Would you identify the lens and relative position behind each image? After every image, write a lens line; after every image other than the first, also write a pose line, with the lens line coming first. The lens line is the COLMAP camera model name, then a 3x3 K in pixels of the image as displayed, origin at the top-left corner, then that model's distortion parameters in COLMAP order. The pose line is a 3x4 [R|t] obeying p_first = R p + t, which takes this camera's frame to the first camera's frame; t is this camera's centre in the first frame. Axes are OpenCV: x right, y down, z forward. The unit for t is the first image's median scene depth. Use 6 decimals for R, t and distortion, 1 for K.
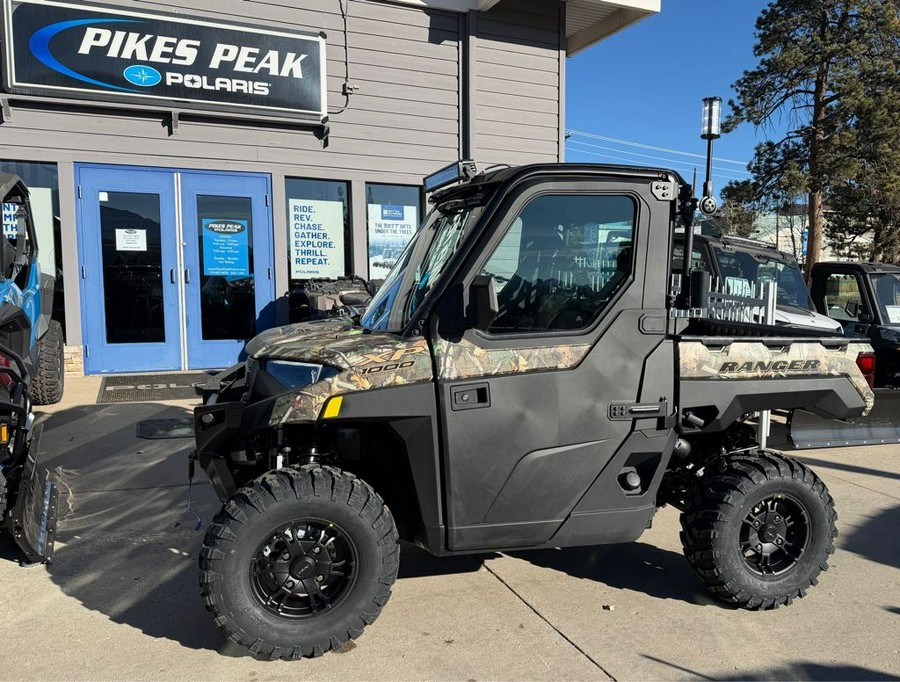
lens RADIAL K [[788.1, 0, 450.8], [0, 788.1, 363.9], [0, 0, 1]] dist [0.067447, -0.079565]
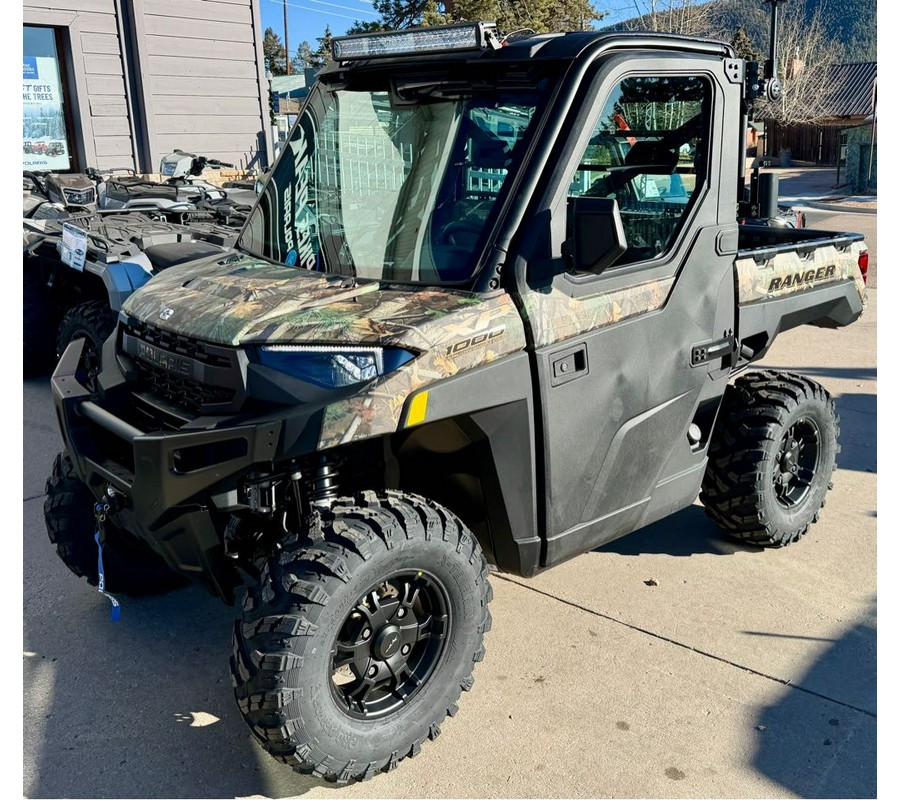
lens RADIAL K [[938.2, 0, 453.7], [0, 938.2, 382.0], [0, 0, 1]] dist [0.075441, -0.040119]
pose [[0.891822, -0.142466, 0.429368, -0.423862], [0.079883, 0.983797, 0.160506, -0.086349], [-0.445277, -0.108843, 0.888753, 0.248476]]
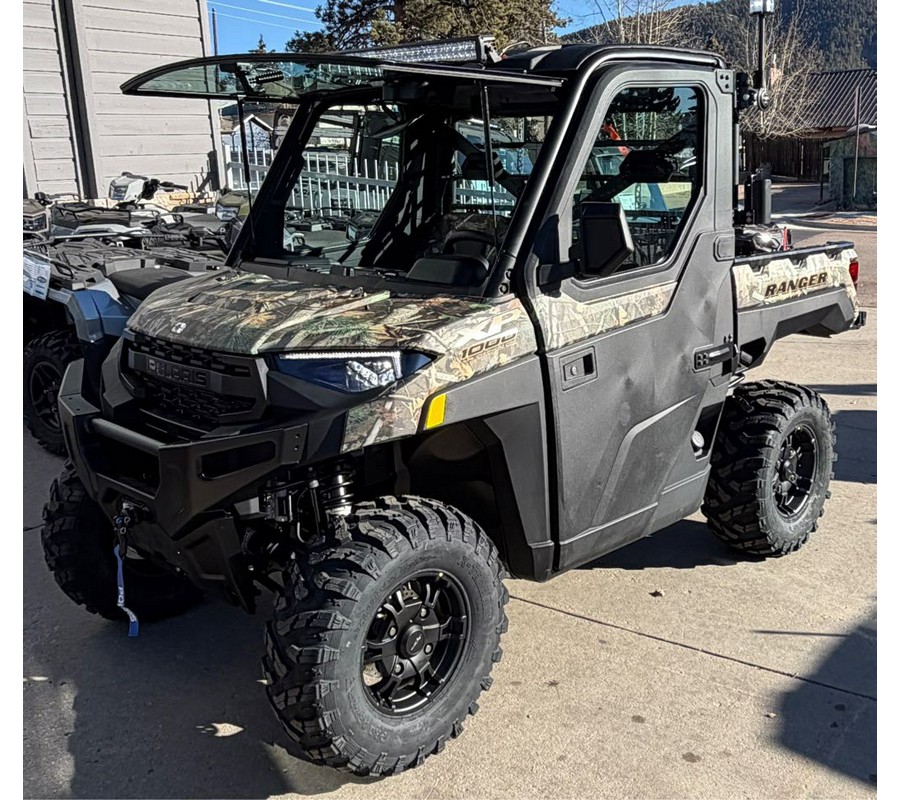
lens RADIAL K [[1050.3, 0, 451.6], [0, 1050.3, 421.3], [0, 0, 1]] dist [-0.072788, 0.302880]
pose [[0.869712, -0.163466, 0.465704, -0.517054], [0.099439, 0.982246, 0.159073, -0.074009], [-0.483439, -0.092039, 0.870526, 0.176955]]
